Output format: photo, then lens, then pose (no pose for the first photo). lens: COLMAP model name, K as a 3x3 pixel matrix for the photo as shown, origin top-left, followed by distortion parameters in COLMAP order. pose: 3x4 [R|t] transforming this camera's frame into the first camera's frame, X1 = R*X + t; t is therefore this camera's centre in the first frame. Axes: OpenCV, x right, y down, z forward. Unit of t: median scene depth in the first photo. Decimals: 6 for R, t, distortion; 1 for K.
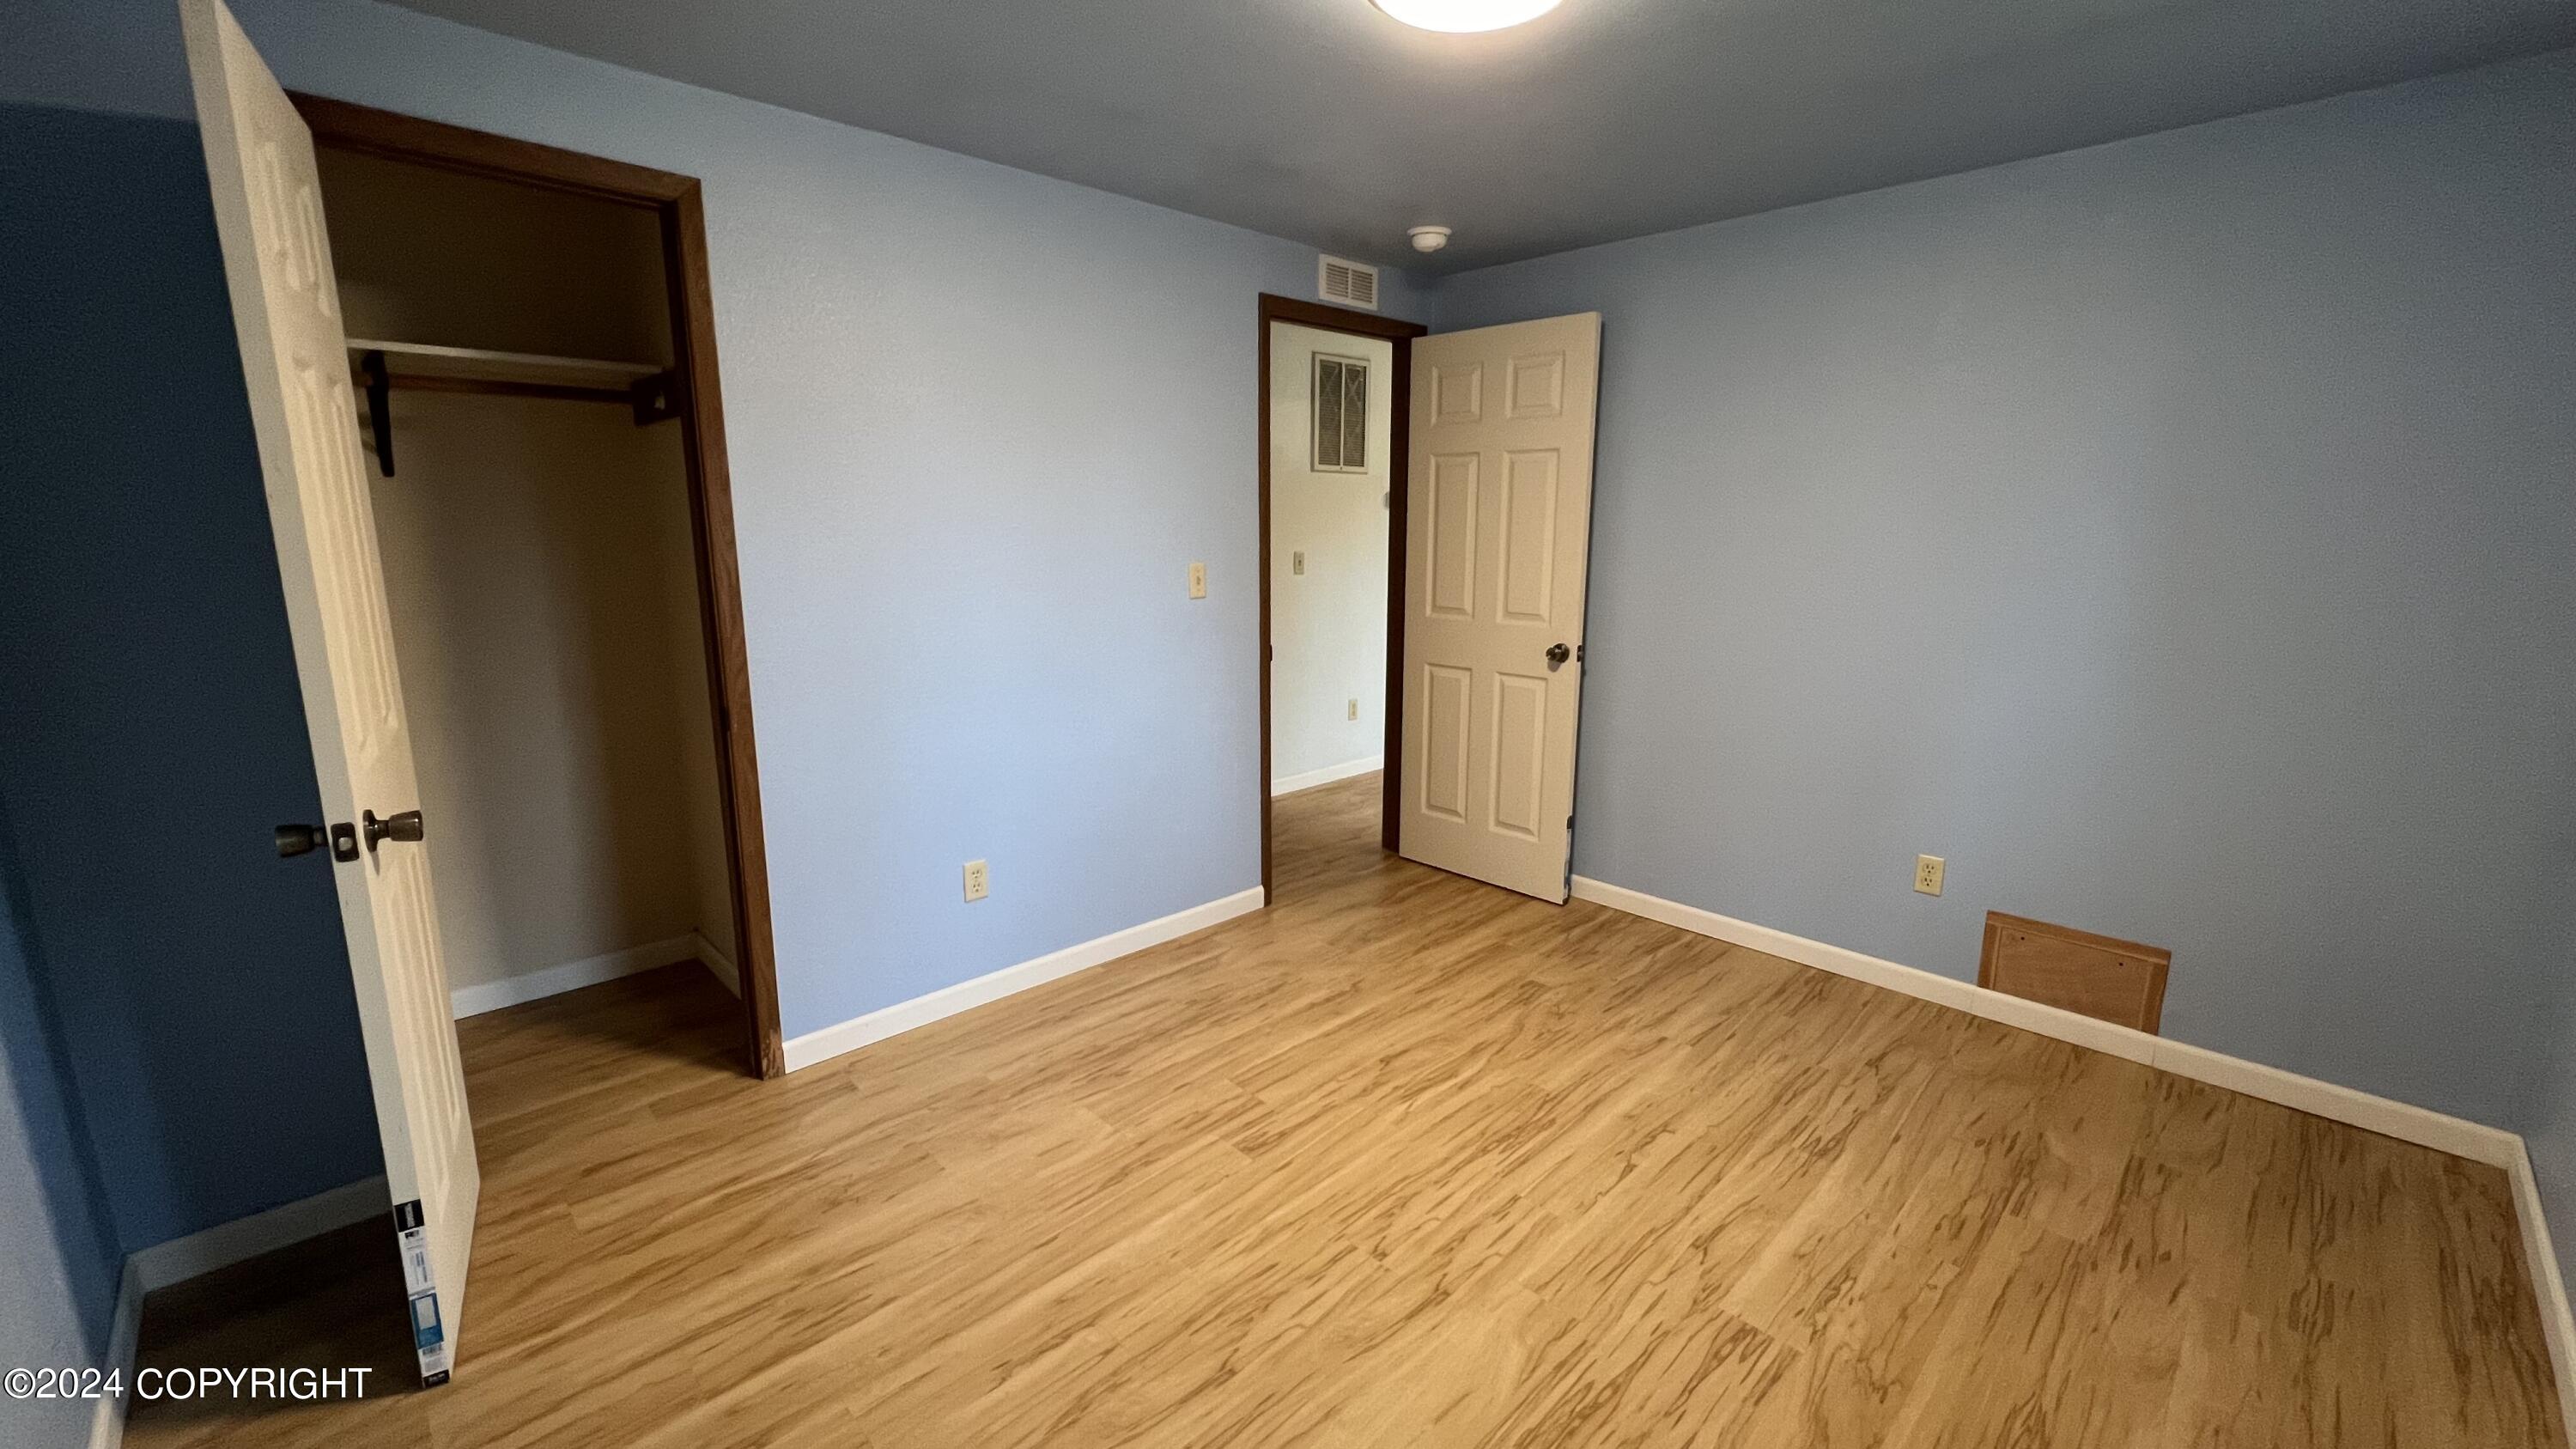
lens RADIAL K [[1025.3, 0, 1284.1], [0, 1025.3, 715.1], [0, 0, 1]] dist [-0.003278, 0.001279]
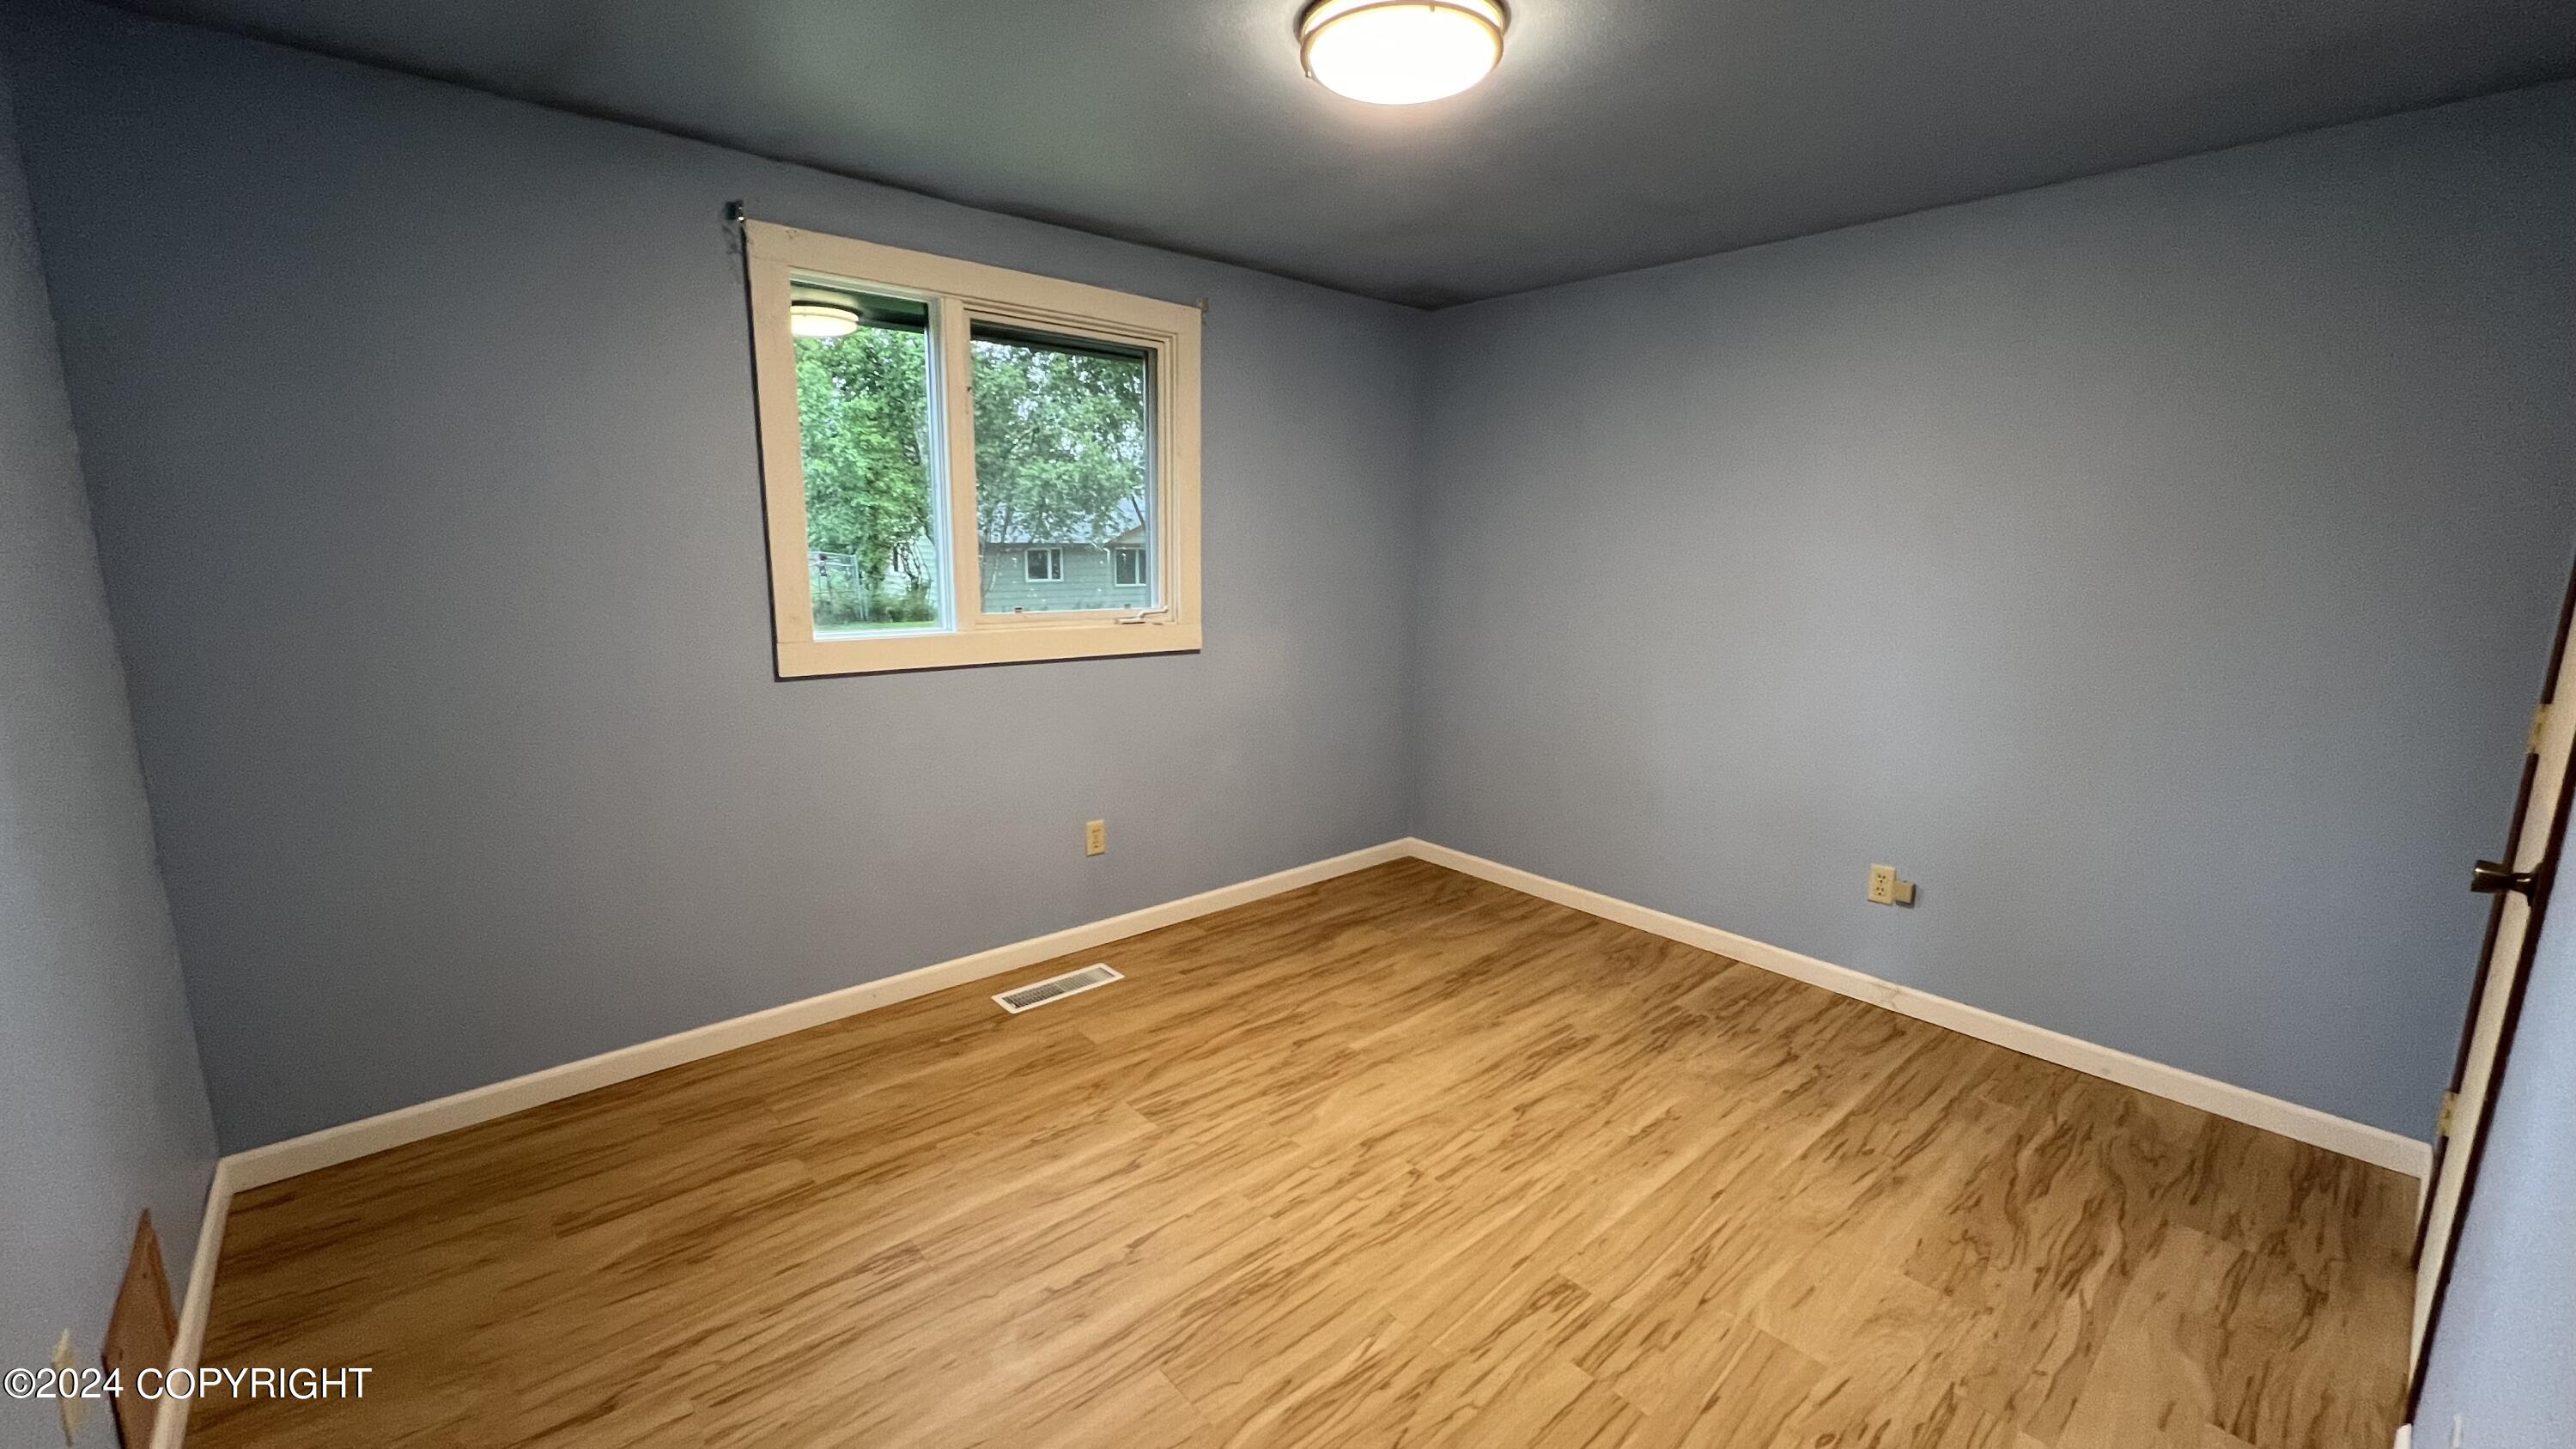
lens RADIAL K [[1025.3, 0, 1287.0], [0, 1025.3, 731.7], [0, 0, 1]] dist [-0.003278, 0.001279]
pose [[-0.998784, -0.024133, 0.042991, 0.185371], [-0.006402, 0.928107, 0.372259, -0.336826], [-0.048884, 0.371531, -0.927133, 1.756398]]
